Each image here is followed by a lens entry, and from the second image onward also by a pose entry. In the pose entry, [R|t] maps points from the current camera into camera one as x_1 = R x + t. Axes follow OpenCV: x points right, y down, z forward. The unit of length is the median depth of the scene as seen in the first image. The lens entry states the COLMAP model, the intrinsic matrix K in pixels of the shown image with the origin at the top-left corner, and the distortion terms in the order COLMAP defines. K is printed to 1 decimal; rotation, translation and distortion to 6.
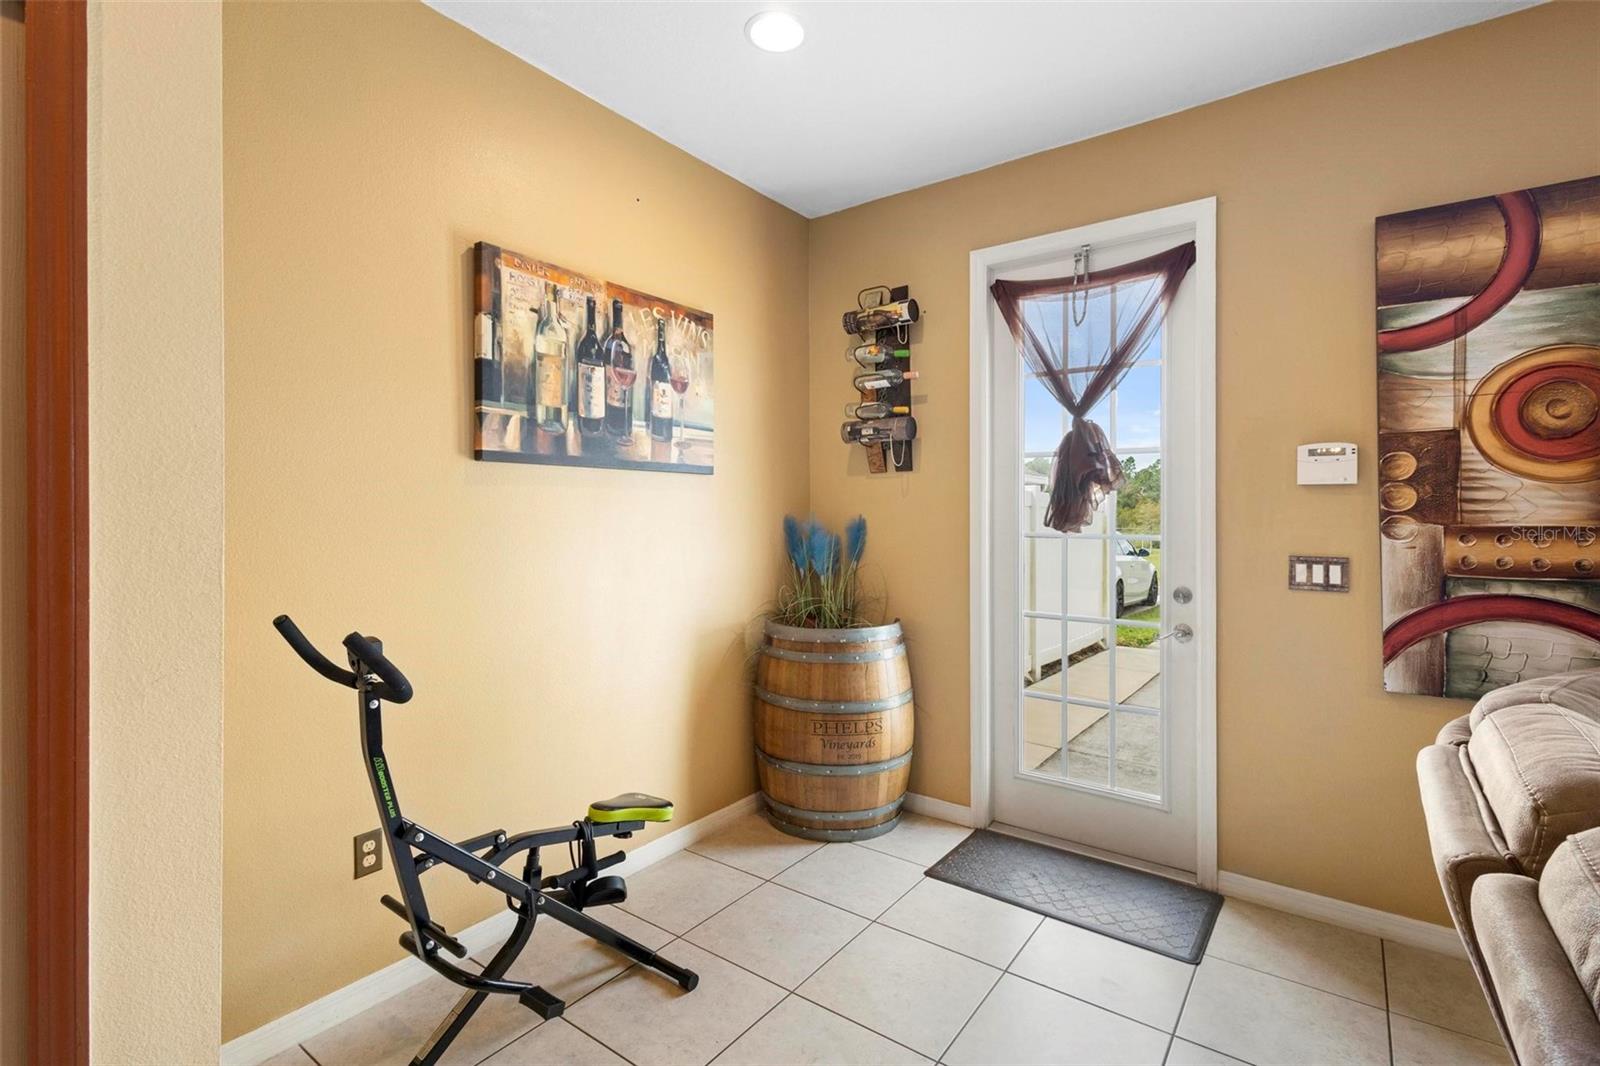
lens RADIAL K [[734.1, 0, 791.1], [0, 734.1, 513.9], [0, 0, 1]] dist [0.002755, 0.000253]
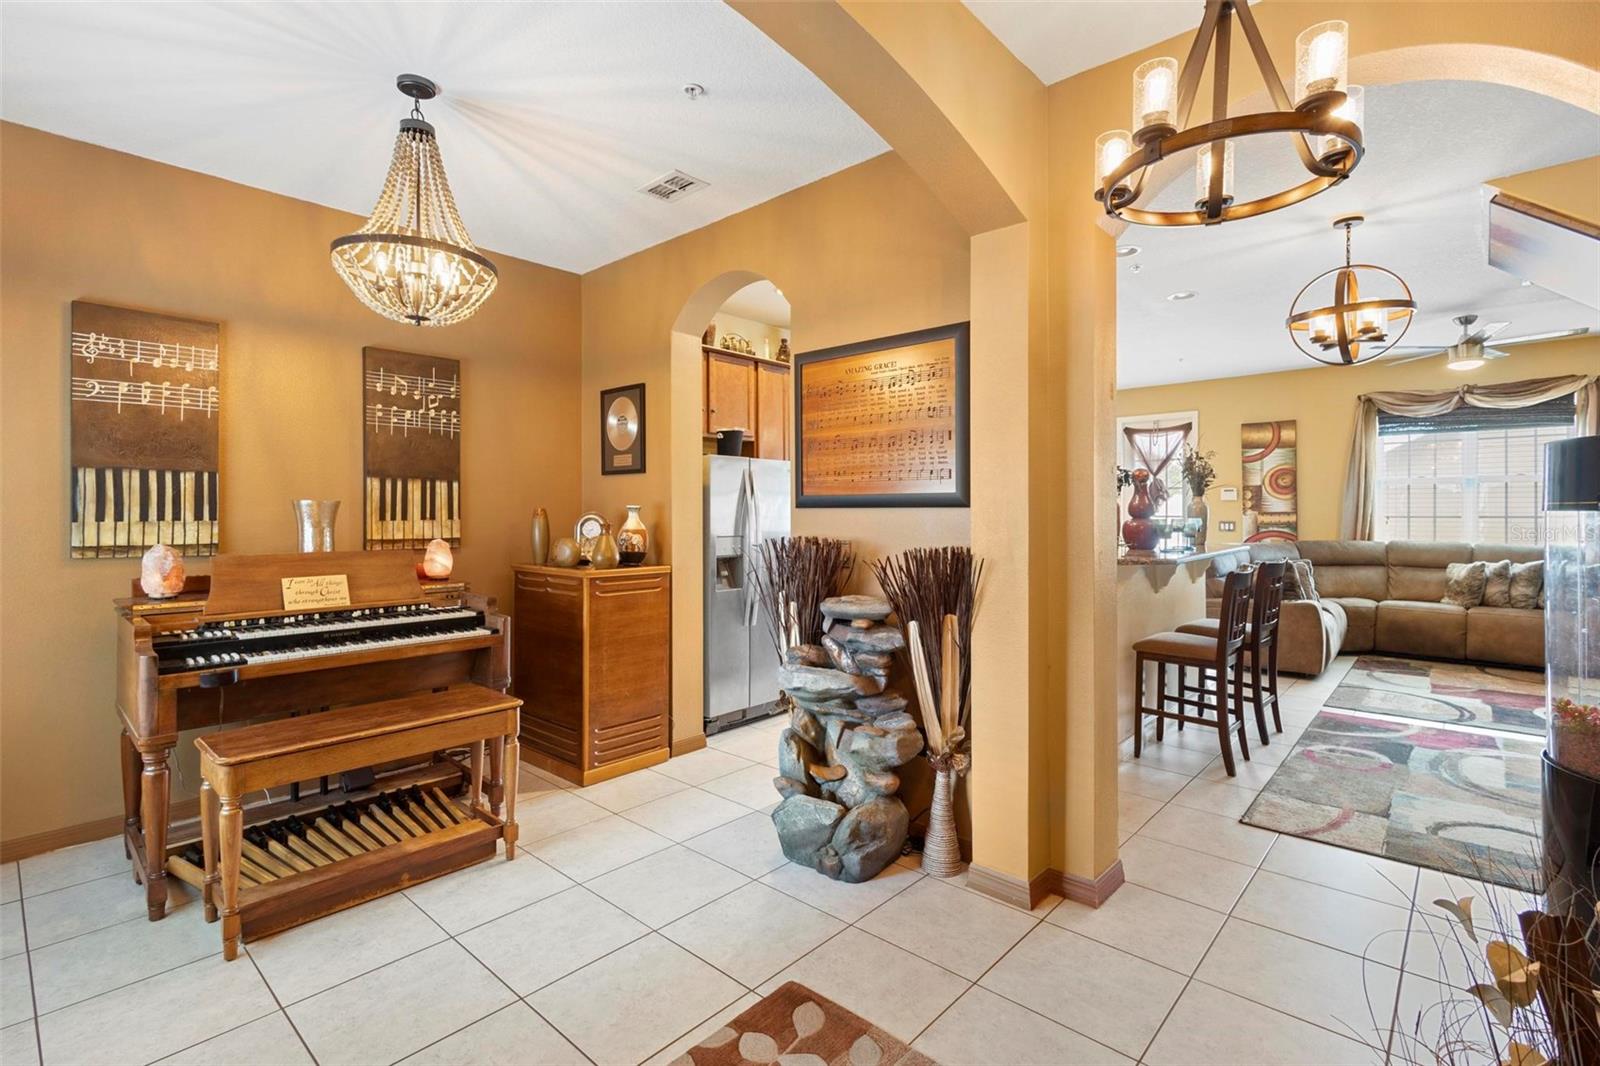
lens RADIAL K [[736.1, 0, 807.0], [0, 736.1, 514.7], [0, 0, 1]] dist [0.014146, -0.006019]
pose [[0.995336, -0.008707, -0.096073, -0.926695], [0.009796, 0.999893, 0.010867, -0.029502], [0.095968, -0.011757, 0.995315, -2.703402]]
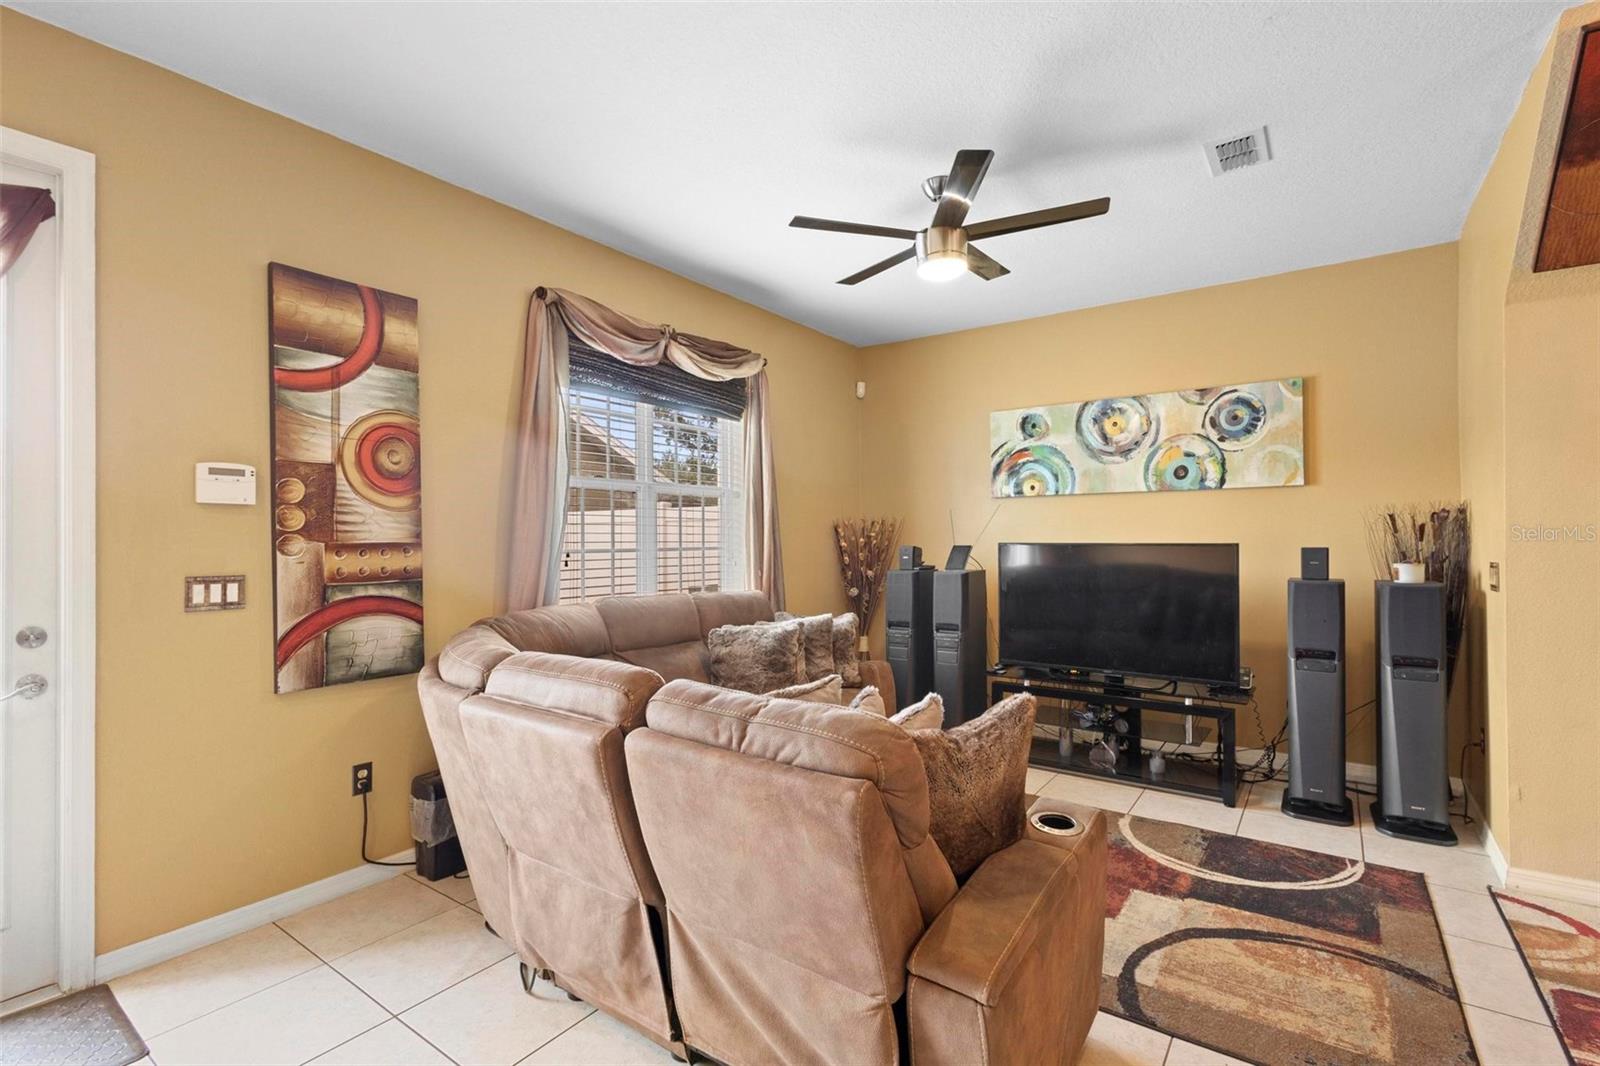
lens RADIAL K [[740.4, 0, 817.9], [0, 740.4, 533.9], [0, 0, 1]] dist [0.000727, -0.000570]
pose [[-0.026064, 0.000314, 0.999660, -0.325136], [-0.002418, 0.999997, -0.000377, -0.000538], [-0.999657, -0.002427, -0.026064, 0.218940]]
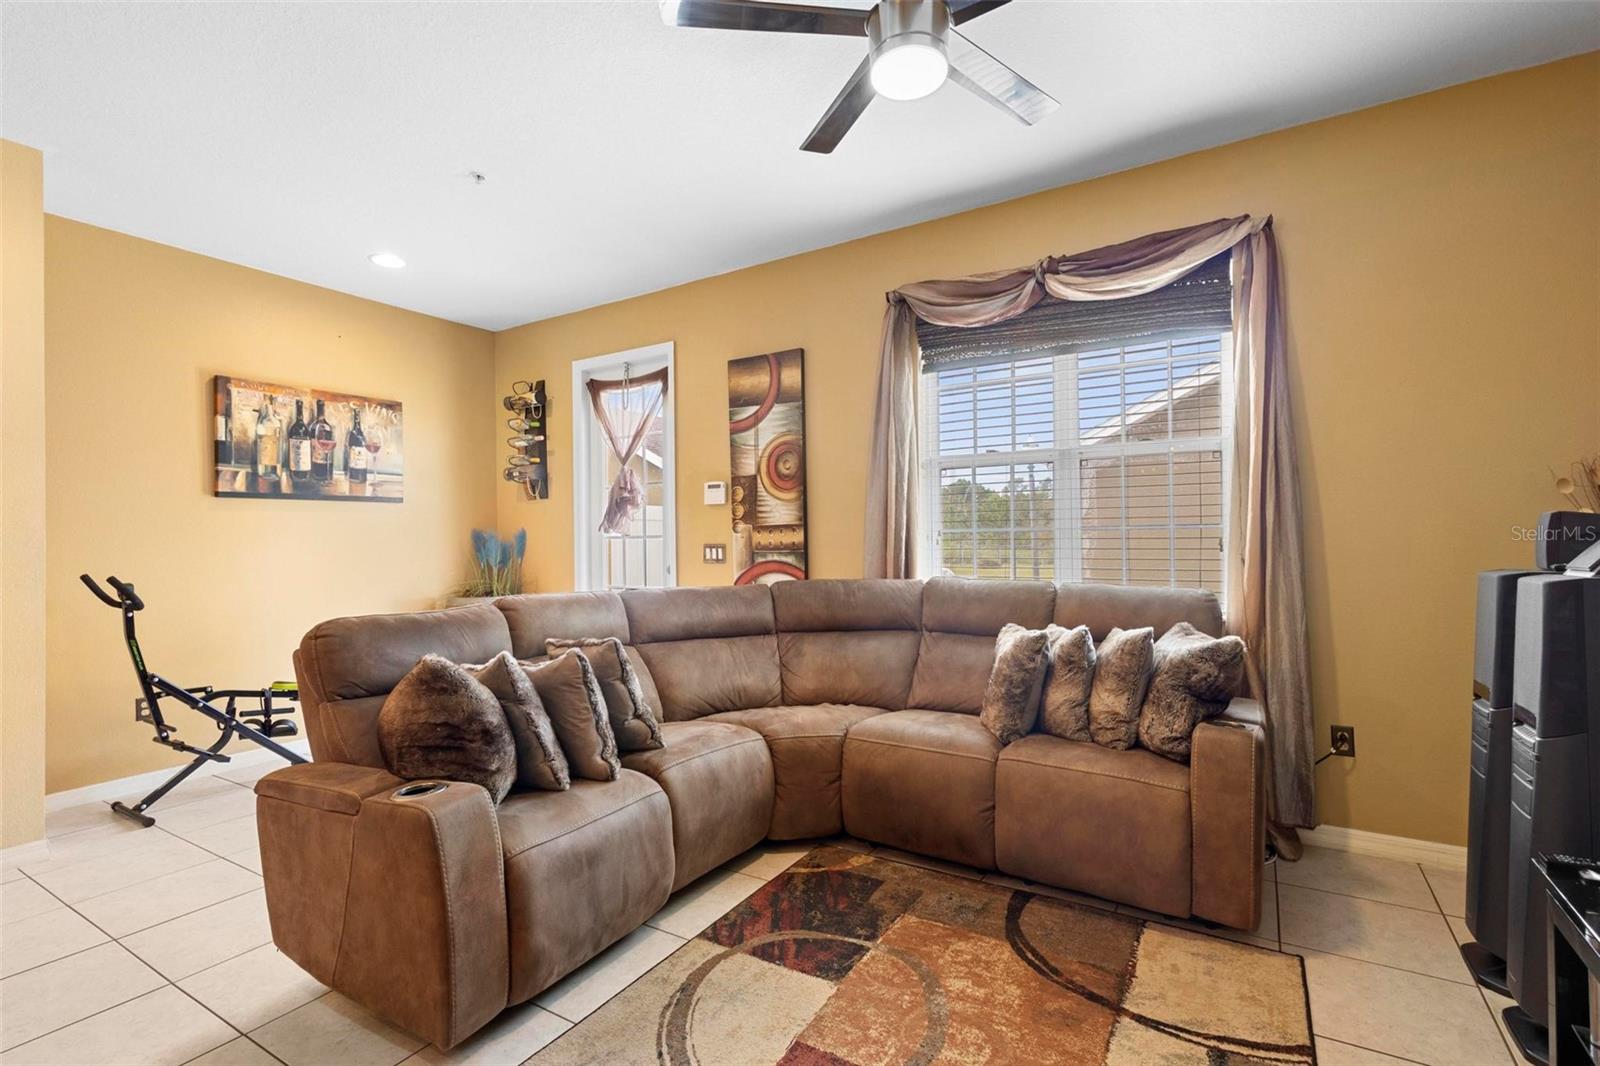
lens RADIAL K [[744.8, 0, 793.8], [0, 744.8, 529.7], [0, 0, 1]] dist [0.002479, 0.000193]
pose [[0.997013, -0.015844, 0.075588, 0.812324], [0.016741, 0.999797, -0.011243, 0.048798], [-0.075395, 0.012475, 0.997076, -0.888235]]
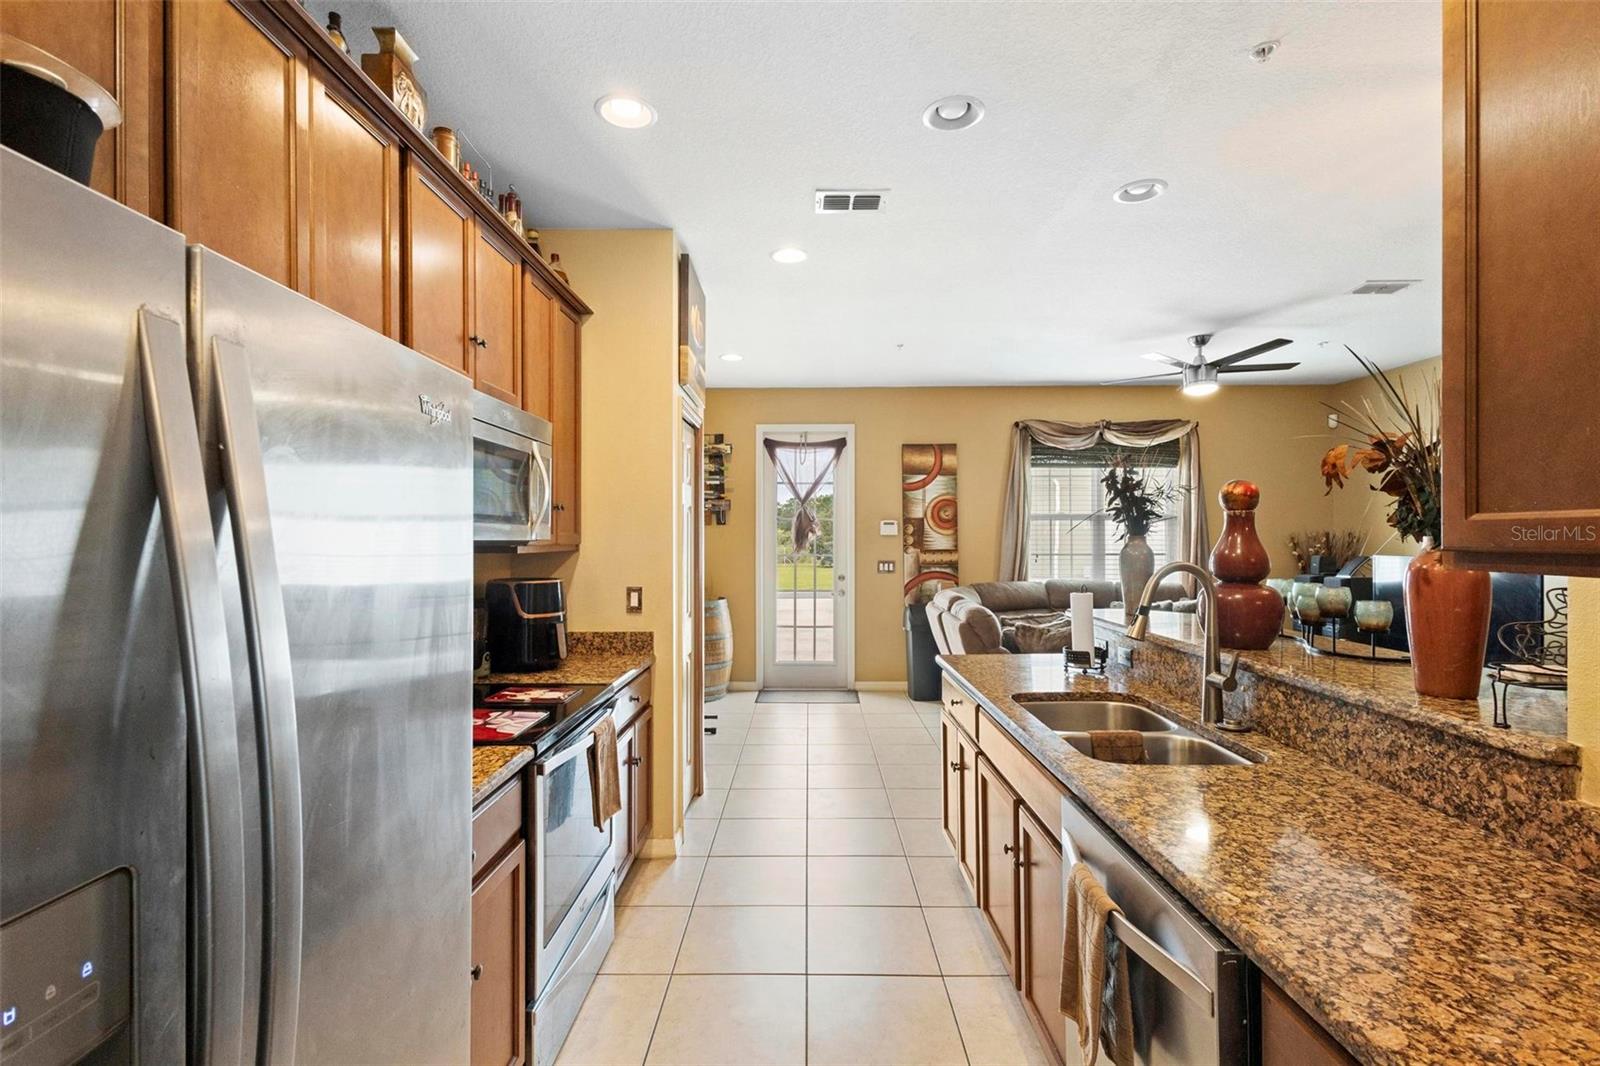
lens RADIAL K [[759.8, 0, 800.6], [0, 759.8, 535.8], [0, 0, 1]] dist [0.003708, 0.000386]
pose [[0.812598, -0.005383, 0.582800, -1.291279], [0.001681, 0.999975, 0.006893, -0.060189], [-0.582823, -0.004622, 0.812586, -1.214214]]
